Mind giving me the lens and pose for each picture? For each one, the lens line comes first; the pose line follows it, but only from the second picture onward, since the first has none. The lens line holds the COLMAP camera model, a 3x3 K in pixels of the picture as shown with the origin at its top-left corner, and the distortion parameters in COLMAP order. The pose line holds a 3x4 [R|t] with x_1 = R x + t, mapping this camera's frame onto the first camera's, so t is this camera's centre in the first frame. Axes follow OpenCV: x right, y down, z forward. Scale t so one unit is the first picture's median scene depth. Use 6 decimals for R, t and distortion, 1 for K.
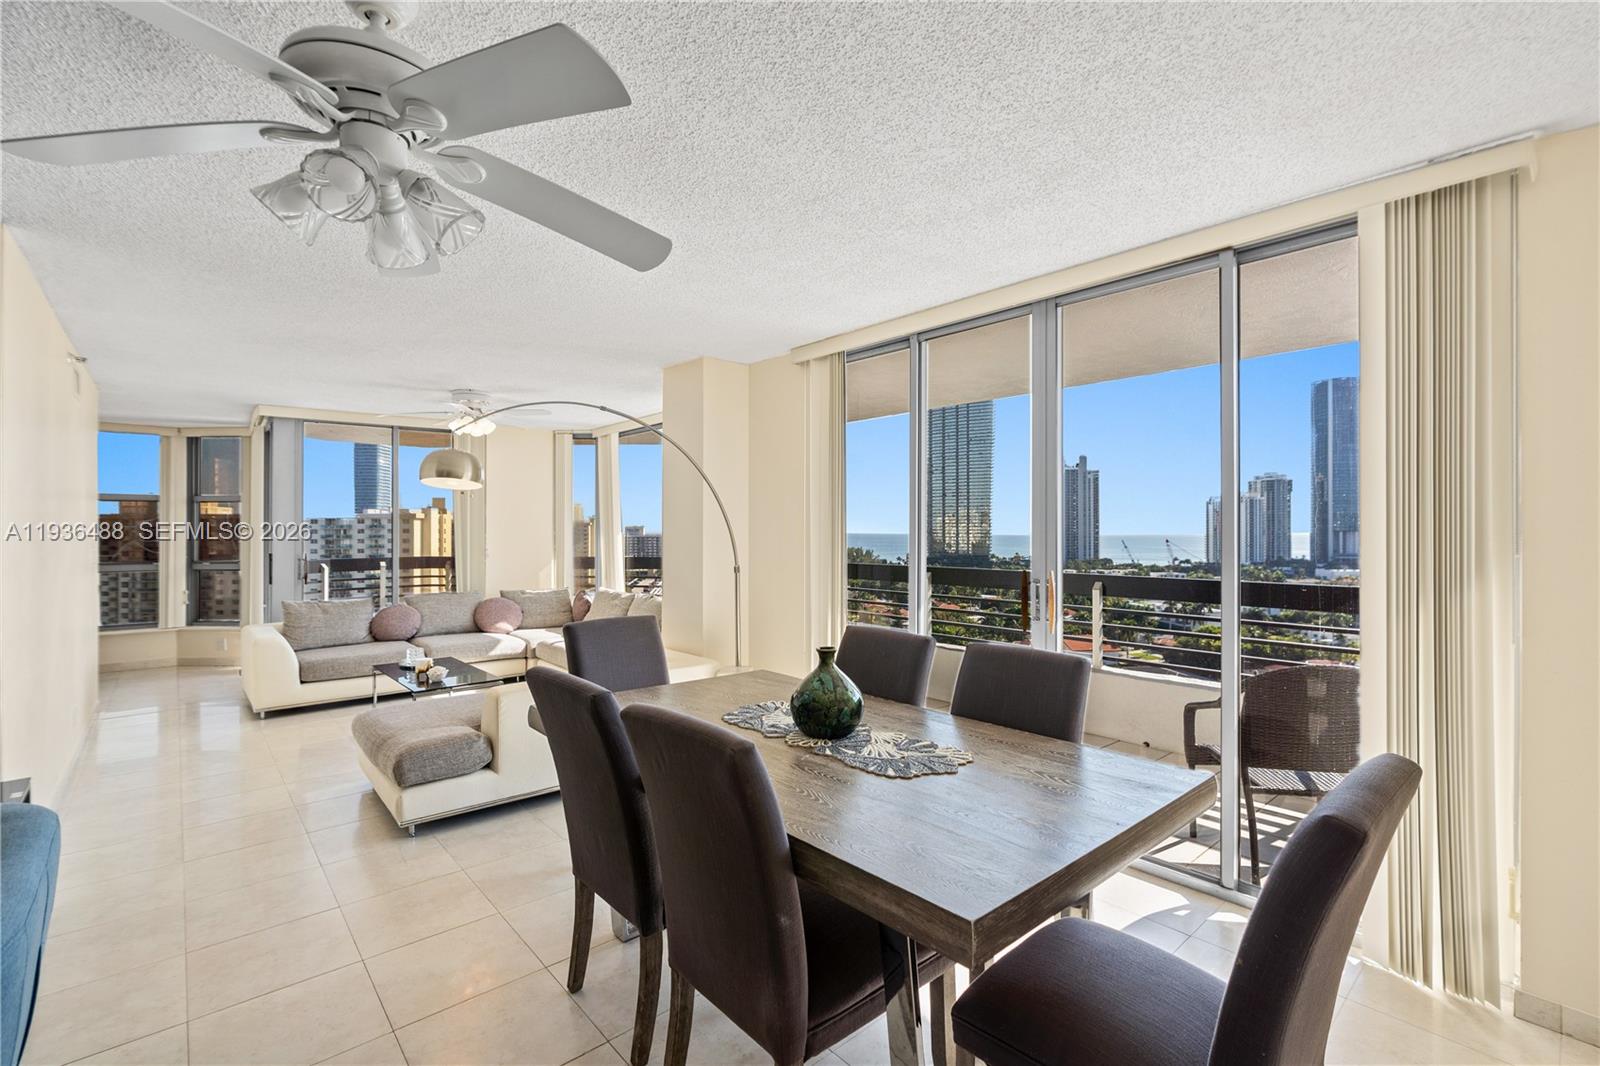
lens RADIAL K [[717.9, 0, 801.7], [0, 717.9, 529.2], [0, 0, 1]] dist [-0.003107, 0.000663]
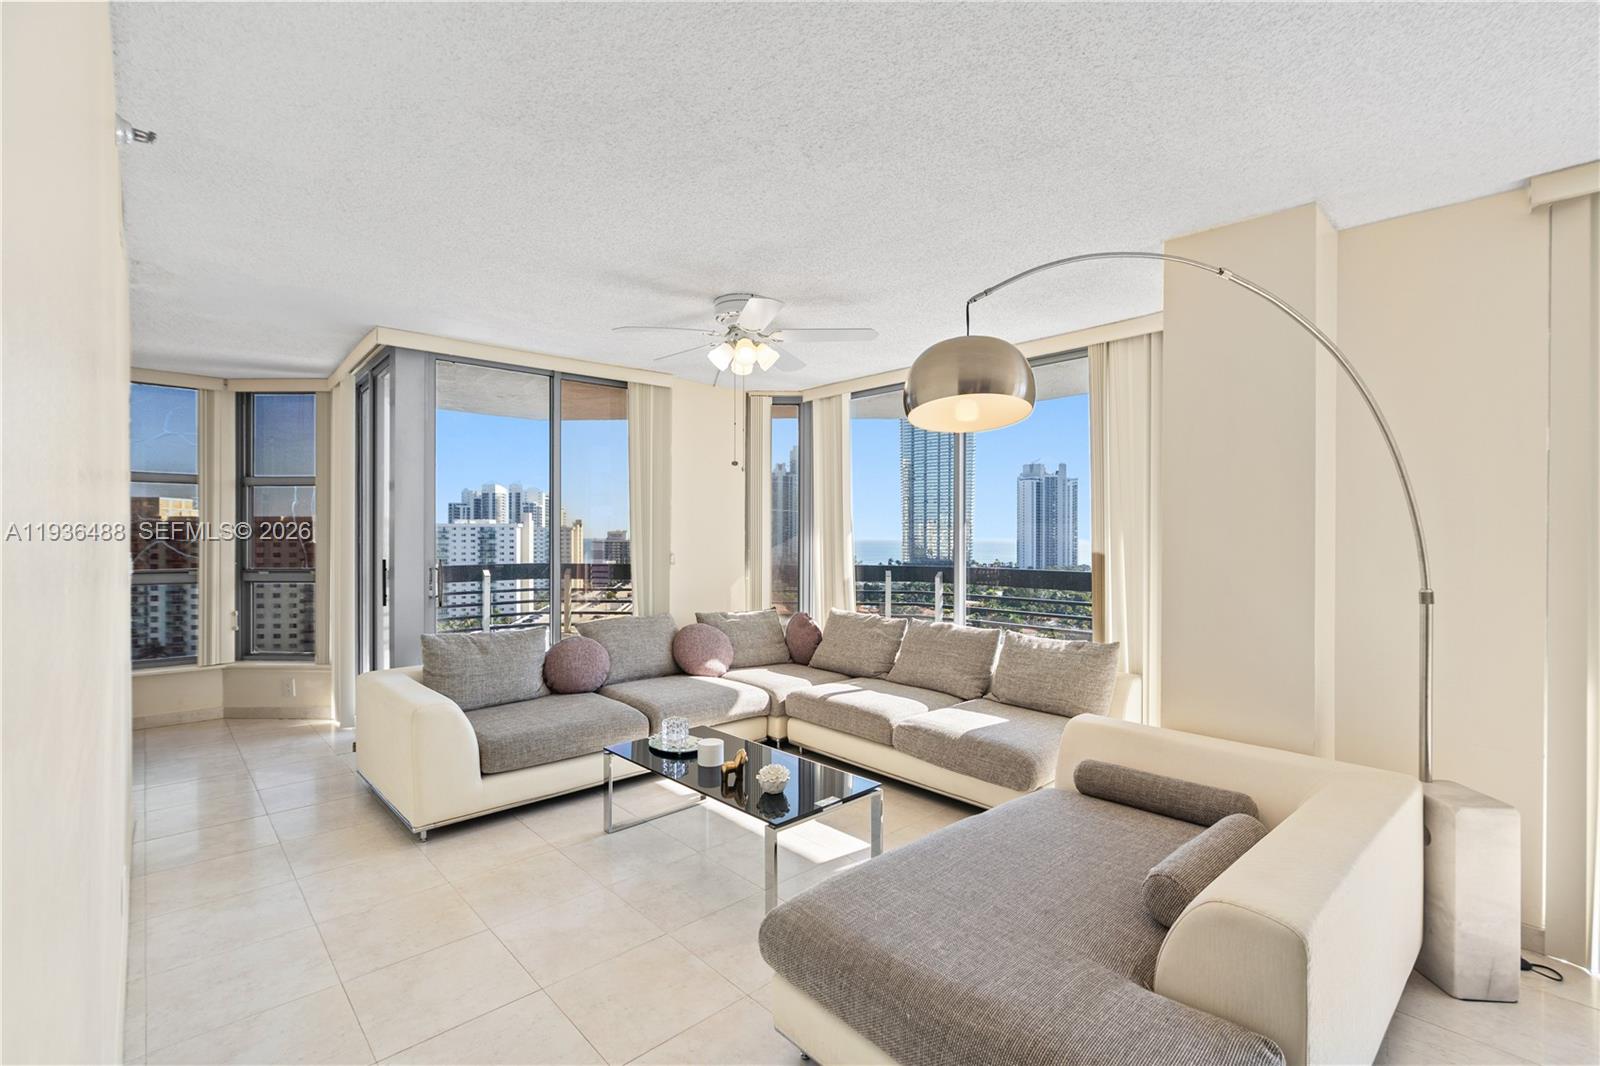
lens RADIAL K [[712.2, 0, 798.6], [0, 712.2, 537.8], [0, 0, 1]] dist [-0.000489, -0.000132]
pose [[0.999708, 0.004725, 0.023697, -0.333016], [-0.004827, 0.999979, 0.004215, 0.008320], [-0.023677, -0.004328, 0.999710, 0.297754]]
